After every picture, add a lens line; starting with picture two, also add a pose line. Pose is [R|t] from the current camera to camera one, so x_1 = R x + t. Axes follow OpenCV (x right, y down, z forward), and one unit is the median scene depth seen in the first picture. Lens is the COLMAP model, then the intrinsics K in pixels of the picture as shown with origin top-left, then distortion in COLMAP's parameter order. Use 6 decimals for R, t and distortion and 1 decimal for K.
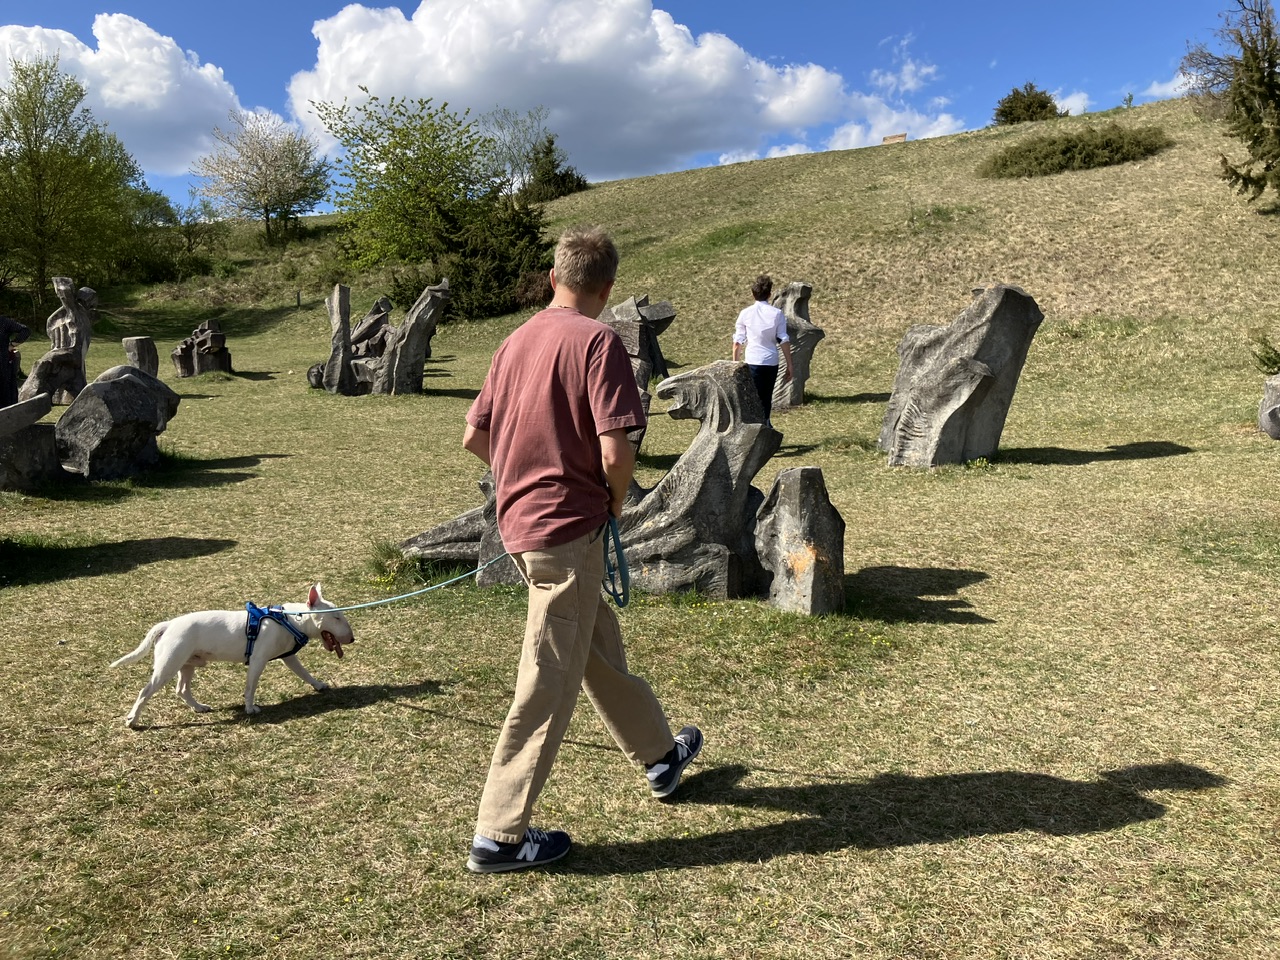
lens RADIAL K [[1025.7, 0, 638.8], [0, 1025.7, 475.7], [0, 0, 1]] dist [0.011801, -0.033543]
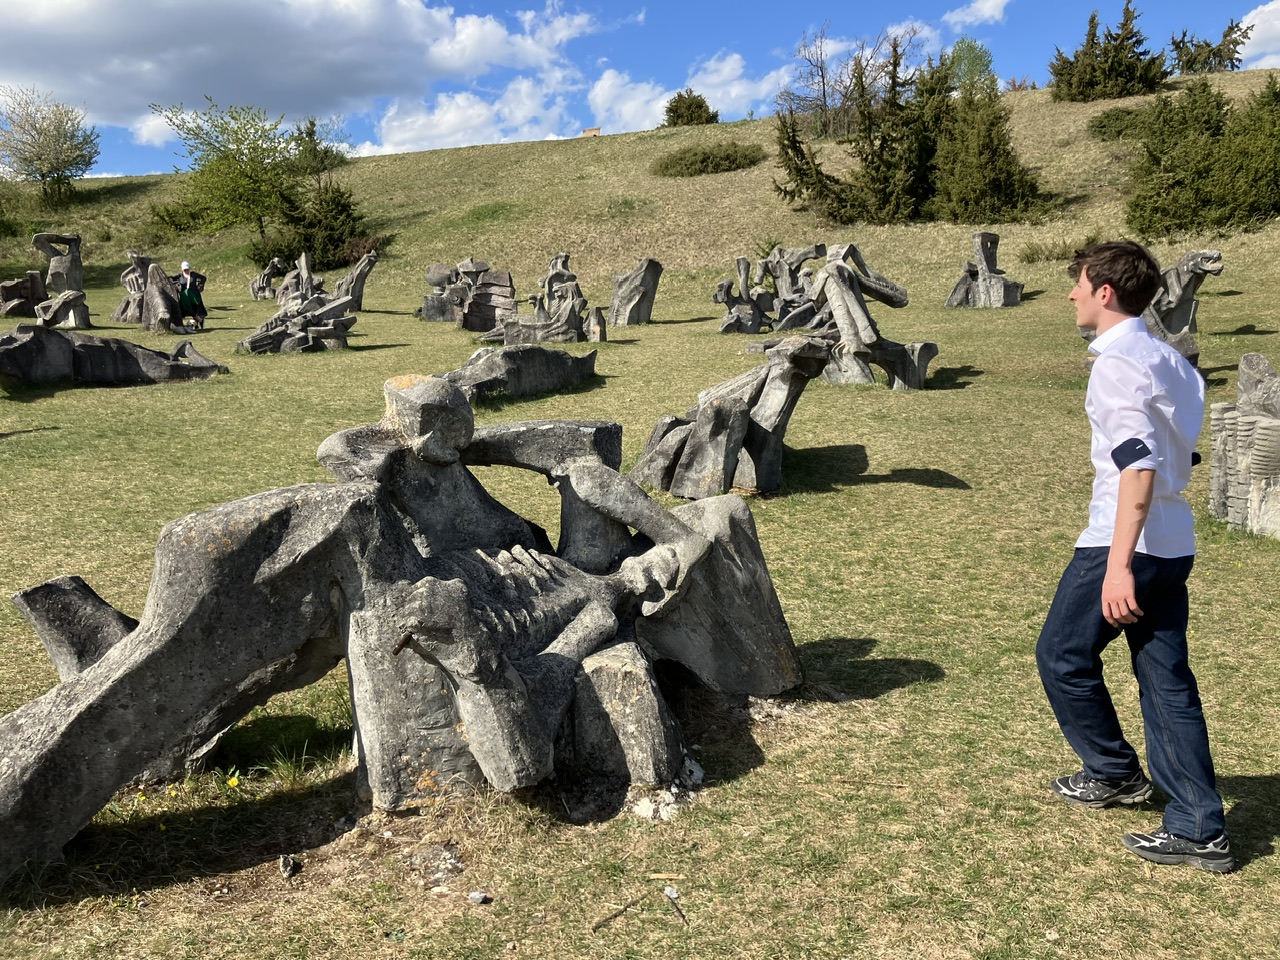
lens RADIAL K [[1025.7, 0, 636.1], [0, 1025.7, 487.2], [0, 0, 1]] dist [0.011801, -0.033543]
pose [[0.960053, -0.064671, 0.272242, -0.154898], [0.049222, 0.996786, 0.063207, 0.083645], [-0.275454, -0.047282, 0.960151, -0.552160]]
